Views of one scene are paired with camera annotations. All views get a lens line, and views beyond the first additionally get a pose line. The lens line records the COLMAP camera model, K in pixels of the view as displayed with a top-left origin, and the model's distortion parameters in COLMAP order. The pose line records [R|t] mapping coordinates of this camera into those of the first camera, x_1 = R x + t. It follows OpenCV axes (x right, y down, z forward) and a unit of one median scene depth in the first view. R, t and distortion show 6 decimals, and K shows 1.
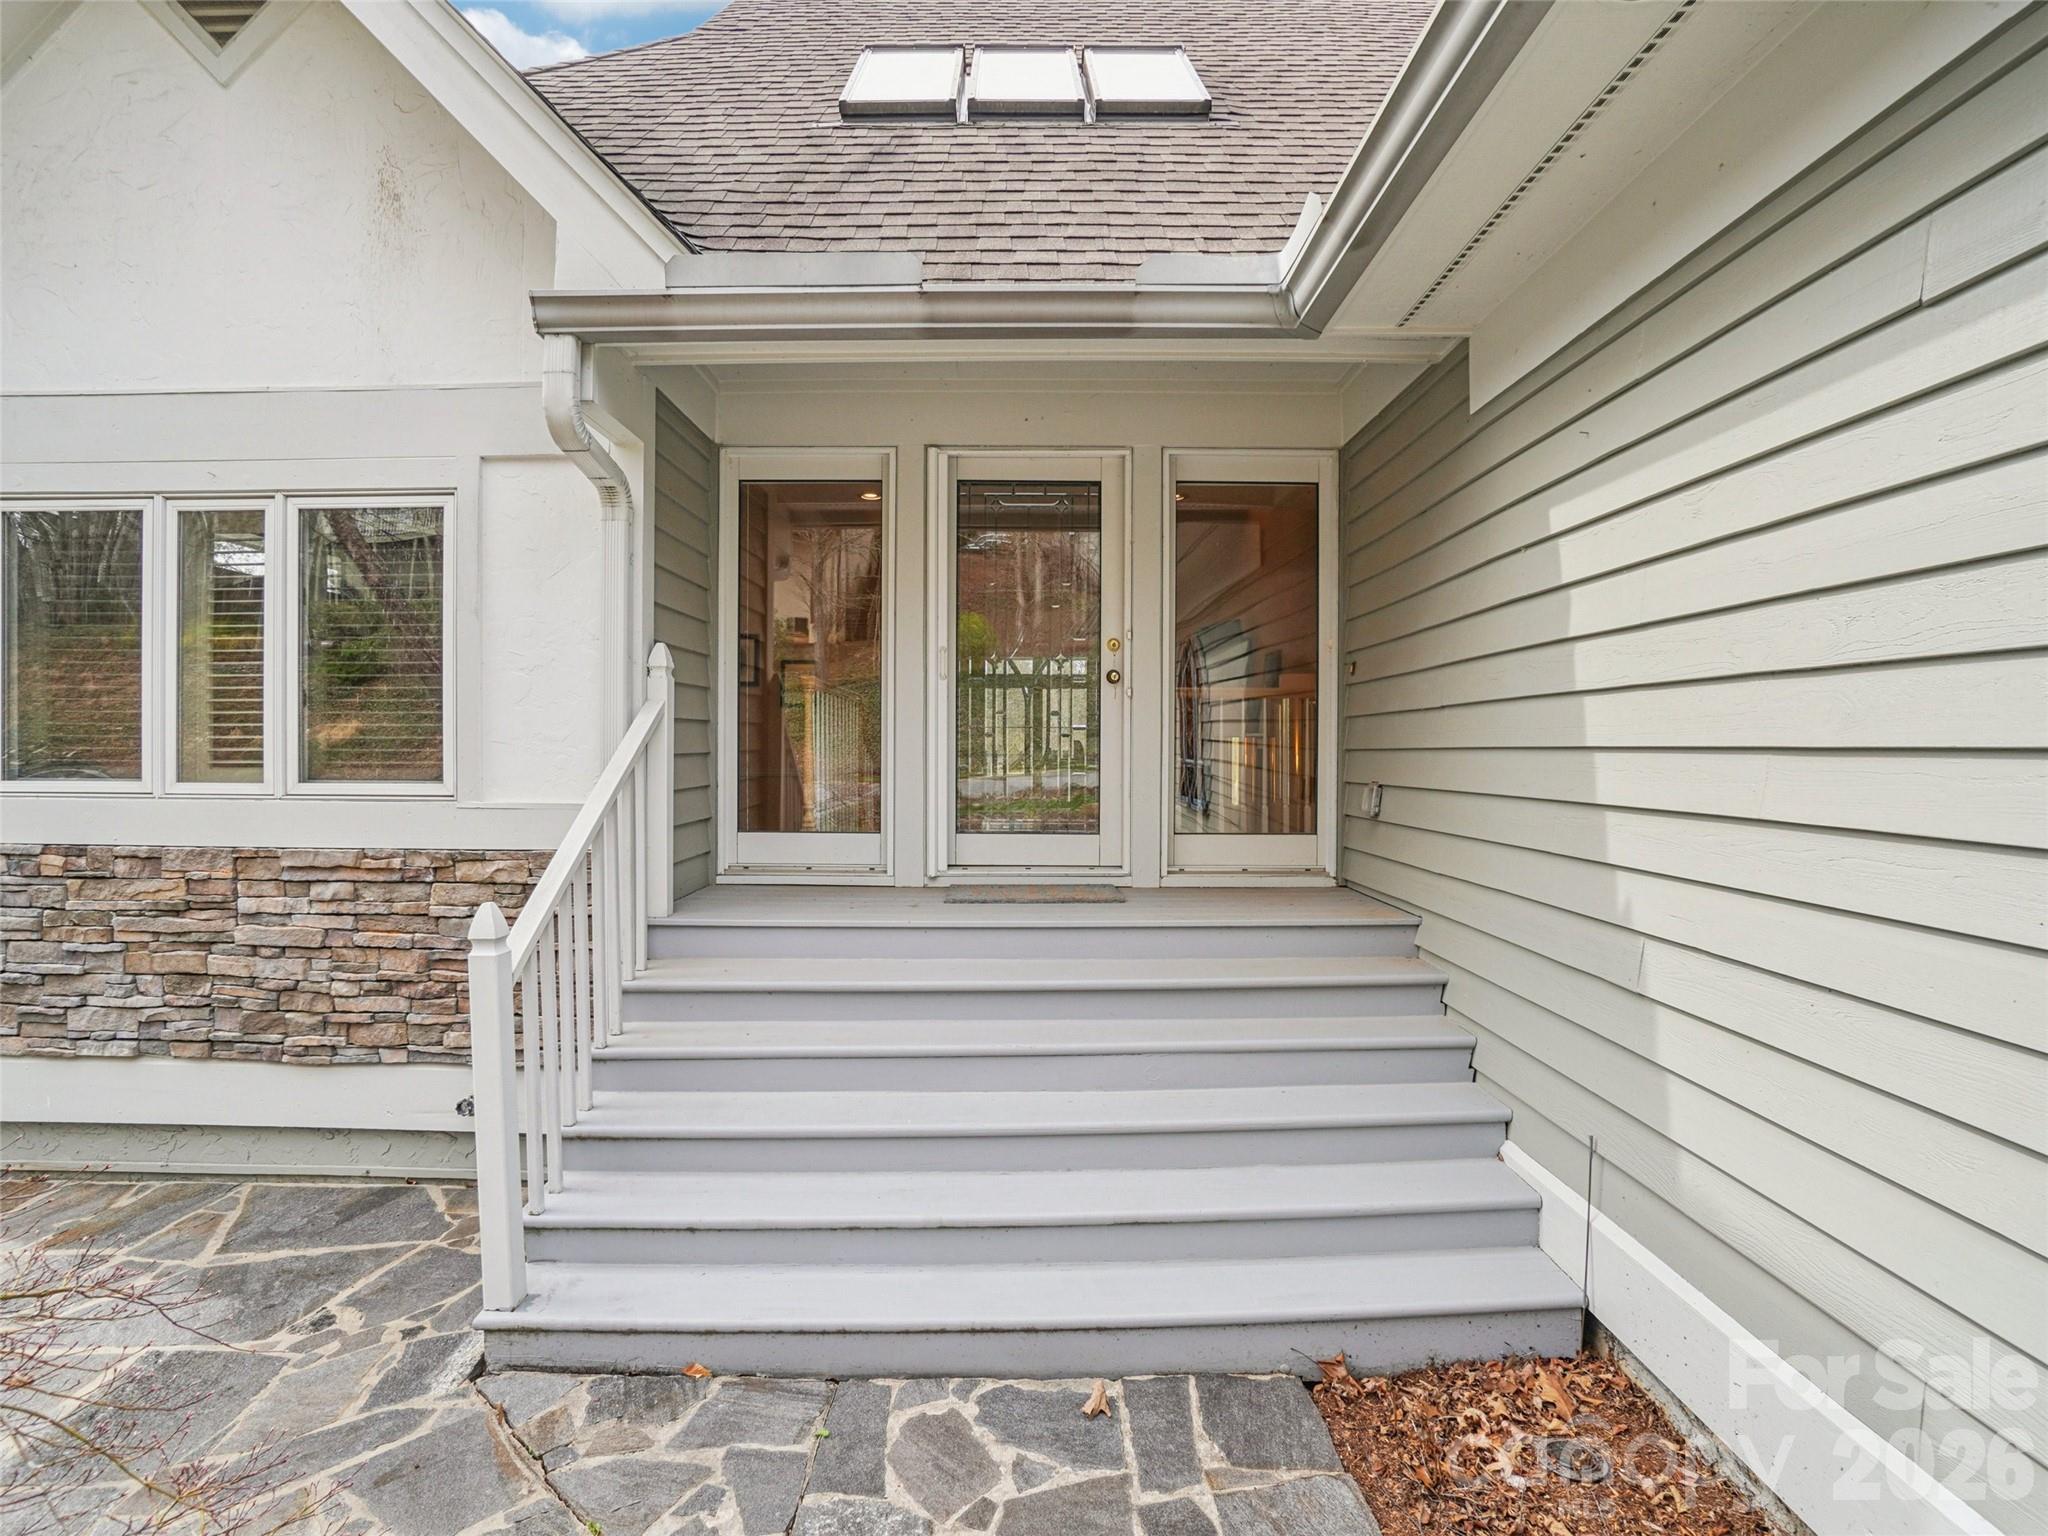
lens RADIAL K [[1074.2, 0, 1024.0], [0, 1074.2, 768.0], [0, 0, 1]] dist [-0.057239, 0.013744]
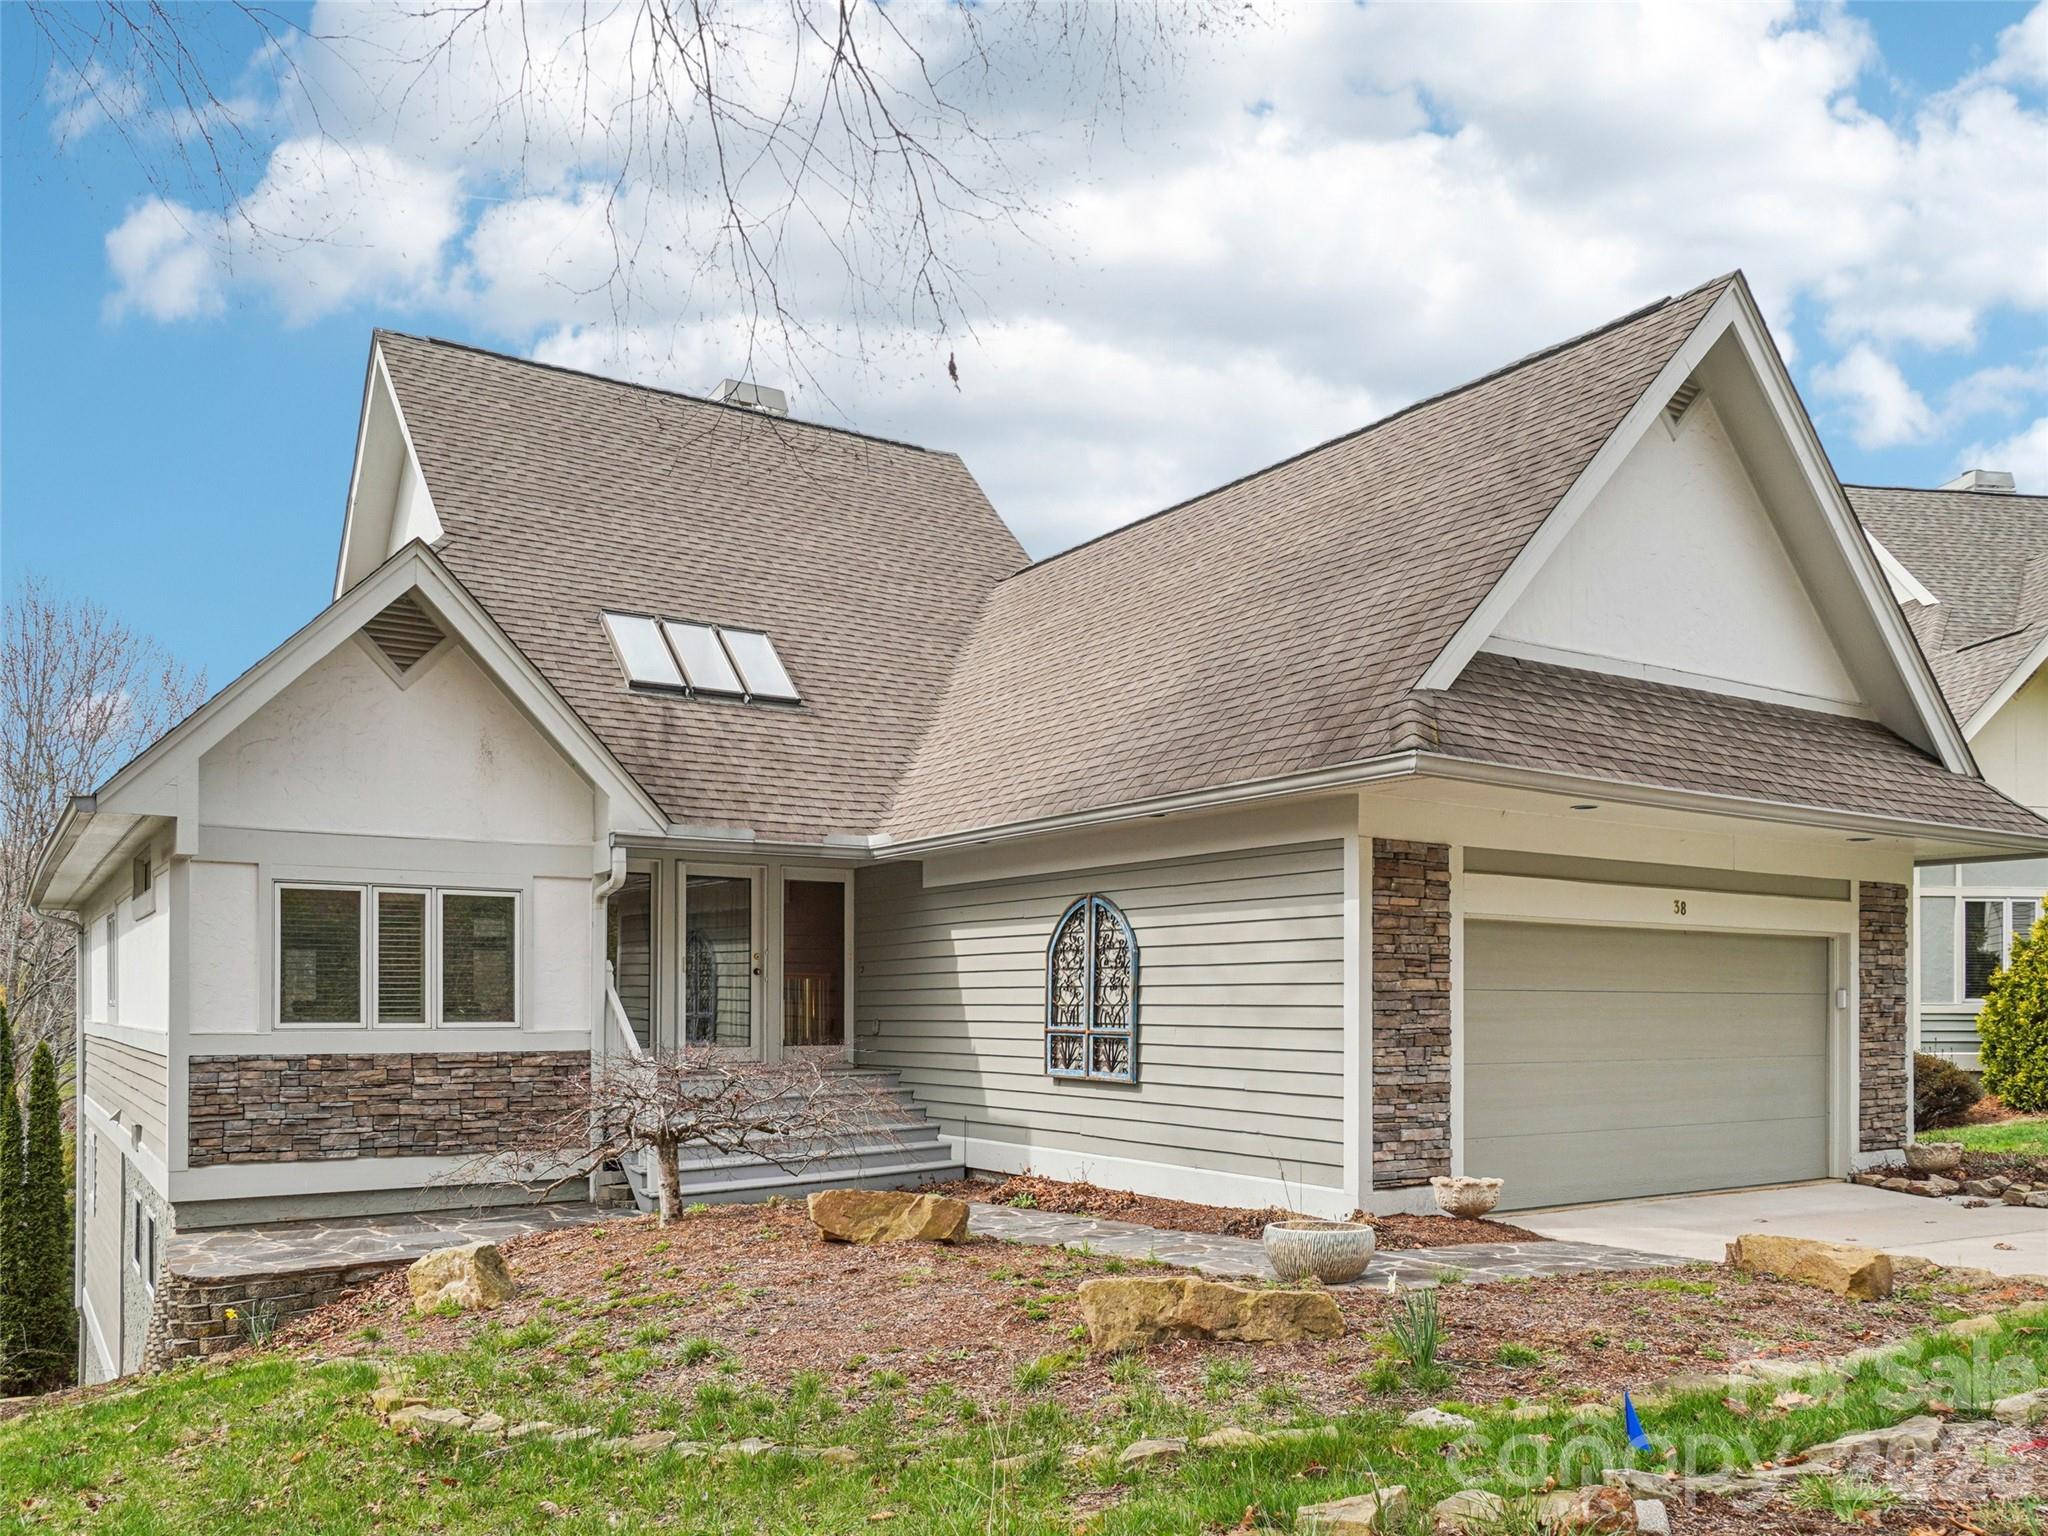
lens RADIAL K [[1597.4, 0, 1024.0], [0, 1597.4, 768.0], [0, 0, 1]] dist [0.001873, 0.001513]
pose [[0.842448, 0.075630, 0.533444, -1.498469], [0.011053, 0.987464, -0.157455, 0.027799], [-0.538665, 0.138543, 0.831051, -2.488125]]
